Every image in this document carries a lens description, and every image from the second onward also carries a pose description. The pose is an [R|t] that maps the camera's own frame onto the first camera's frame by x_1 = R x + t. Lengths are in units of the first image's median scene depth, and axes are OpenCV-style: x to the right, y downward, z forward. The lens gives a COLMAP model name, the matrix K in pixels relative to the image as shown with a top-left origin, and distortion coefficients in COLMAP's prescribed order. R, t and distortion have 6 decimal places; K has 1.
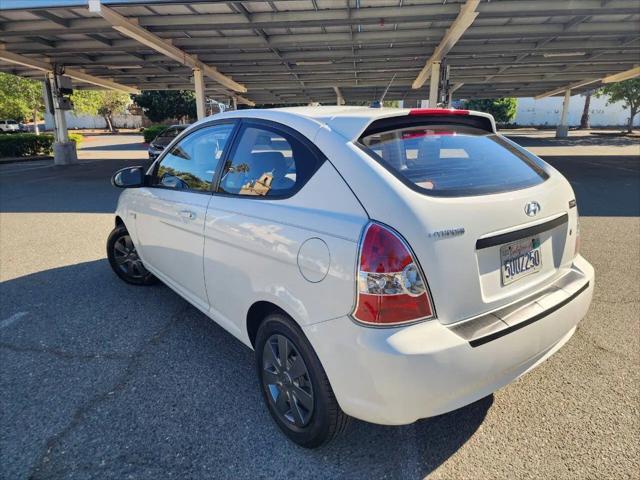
lens RADIAL K [[432.7, 0, 318.0], [0, 432.7, 238.0], [0, 0, 1]] dist [0.046911, -0.040406]
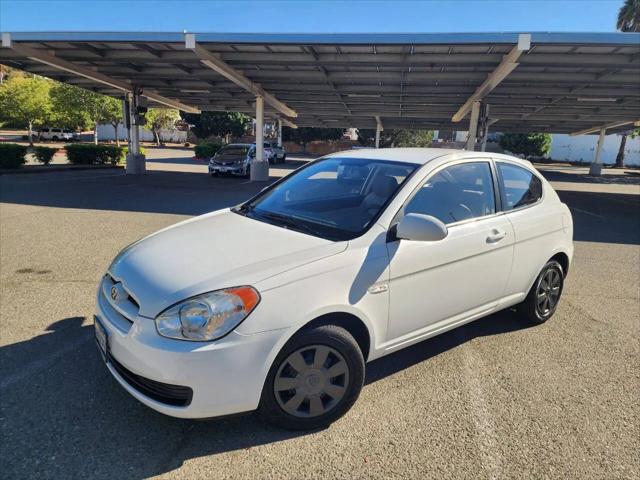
lens RADIAL K [[432.7, 0, 322.9], [0, 432.7, 244.2], [0, 0, 1]] dist [0.046911, -0.040406]
pose [[0.996773, 0.064865, -0.047283, -0.035444], [-0.066509, 0.997204, -0.034061, 0.018257], [0.044942, 0.037096, 0.998301, -0.088119]]
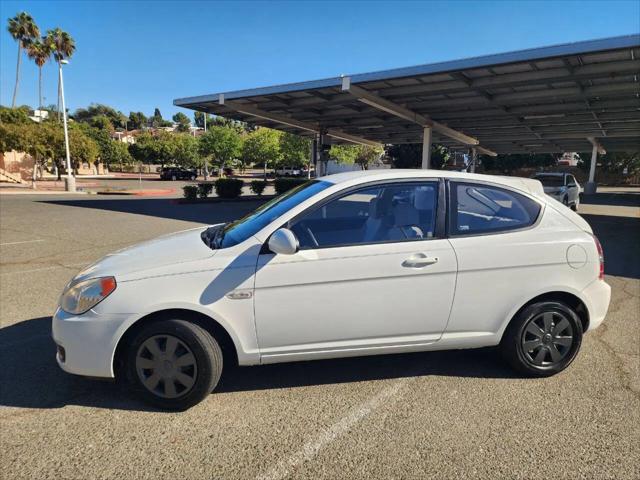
lens RADIAL K [[432.7, 0, 322.7], [0, 432.7, 243.2], [0, 0, 1]] dist [0.046911, -0.040406]
pose [[0.857711, 0.107884, -0.502686, 0.084625], [-0.154549, 0.986618, -0.051959, 0.011575], [0.490354, 0.122255, 0.862906, -0.065327]]
